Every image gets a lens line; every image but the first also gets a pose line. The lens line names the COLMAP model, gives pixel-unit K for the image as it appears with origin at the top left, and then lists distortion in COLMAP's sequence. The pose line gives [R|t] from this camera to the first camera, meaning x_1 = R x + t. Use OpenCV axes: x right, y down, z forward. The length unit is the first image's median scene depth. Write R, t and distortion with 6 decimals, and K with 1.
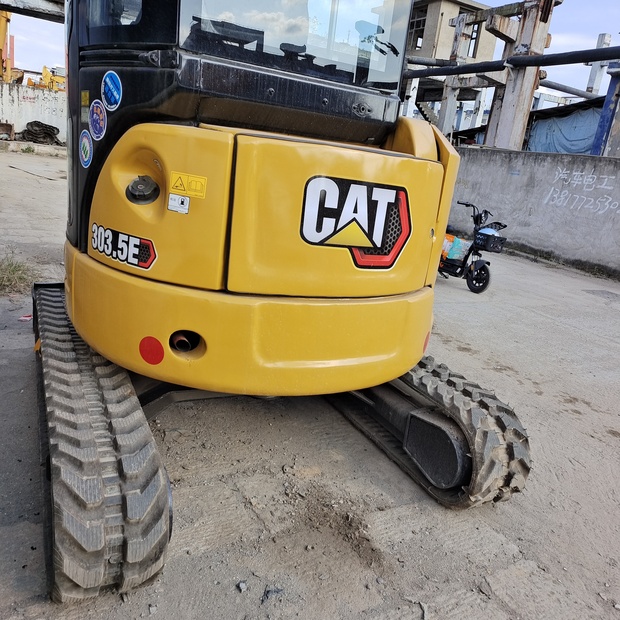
lens RADIAL K [[570.3, 0, 315.6], [0, 570.3, 315.0], [0, 0, 1]] dist [0.058498, 0.008178]
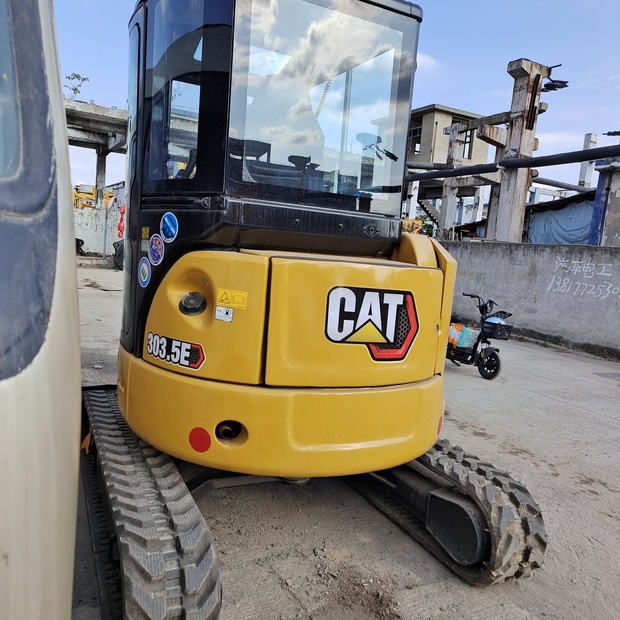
lens RADIAL K [[570.3, 0, 315.6], [0, 570.3, 315.0], [0, 0, 1]] dist [0.058498, 0.008178]
pose [[0.998984, -0.040521, -0.019715, -0.016747], [0.036825, 0.986250, -0.161106, 0.007126], [0.025972, 0.160216, 0.986740, -0.140219]]
